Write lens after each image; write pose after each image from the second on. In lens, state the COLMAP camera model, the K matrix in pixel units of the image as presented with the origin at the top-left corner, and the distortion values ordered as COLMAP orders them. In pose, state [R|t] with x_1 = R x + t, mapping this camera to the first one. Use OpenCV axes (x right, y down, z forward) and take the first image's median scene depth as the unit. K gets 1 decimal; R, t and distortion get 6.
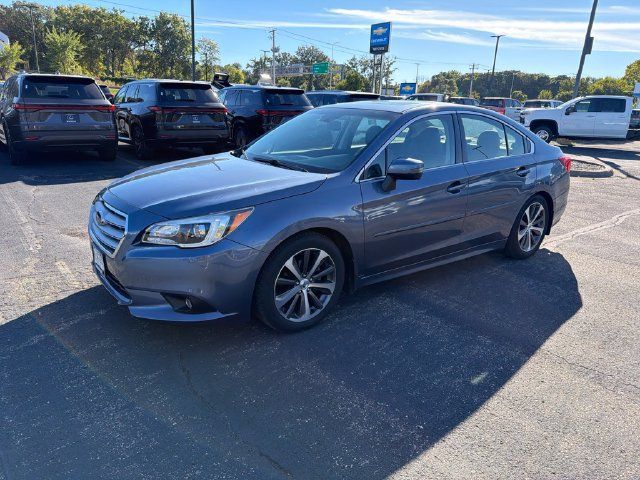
lens RADIAL K [[426.0, 0, 326.7], [0, 426.0, 240.3], [0, 0, 1]] dist [0.005048, -0.007628]
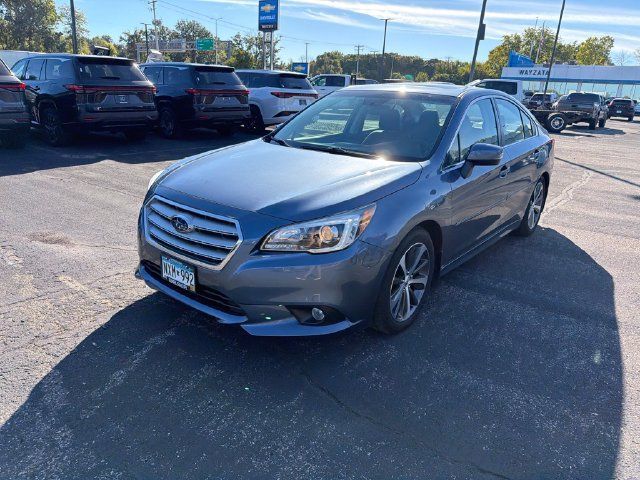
lens RADIAL K [[427.0, 0, 318.0], [0, 427.0, 237.8], [0, 0, 1]] dist [0.000053, -0.002709]
pose [[0.973785, -0.065301, 0.217896, -0.275685], [0.057020, 0.997399, 0.044084, -0.028163], [-0.220208, -0.030503, 0.974976, 0.075534]]
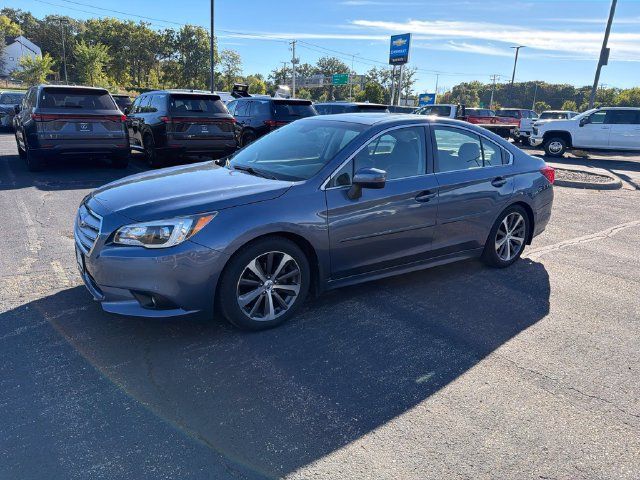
lens RADIAL K [[426.0, 0, 326.7], [0, 426.0, 240.3], [0, 0, 1]] dist [0.005048, -0.007628]
pose [[0.998979, 0.016211, -0.042171, 0.083287], [-0.017124, 0.999625, -0.021383, 0.006833], [0.041808, 0.022083, 0.998882, -0.032763]]
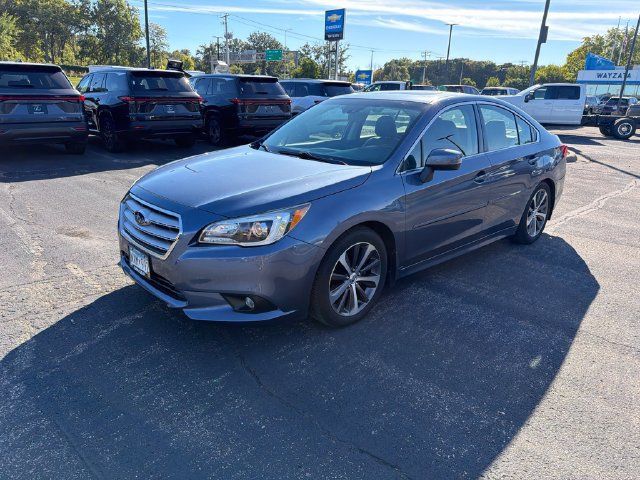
lens RADIAL K [[425.3, 0, 323.6], [0, 425.3, 238.4], [0, 0, 1]] dist [0.012211, -0.016114]
pose [[0.995497, -0.033591, 0.088643, -0.128406], [0.031599, 0.999218, 0.023782, -0.010104], [-0.089373, -0.020874, 0.995780, 0.008866]]
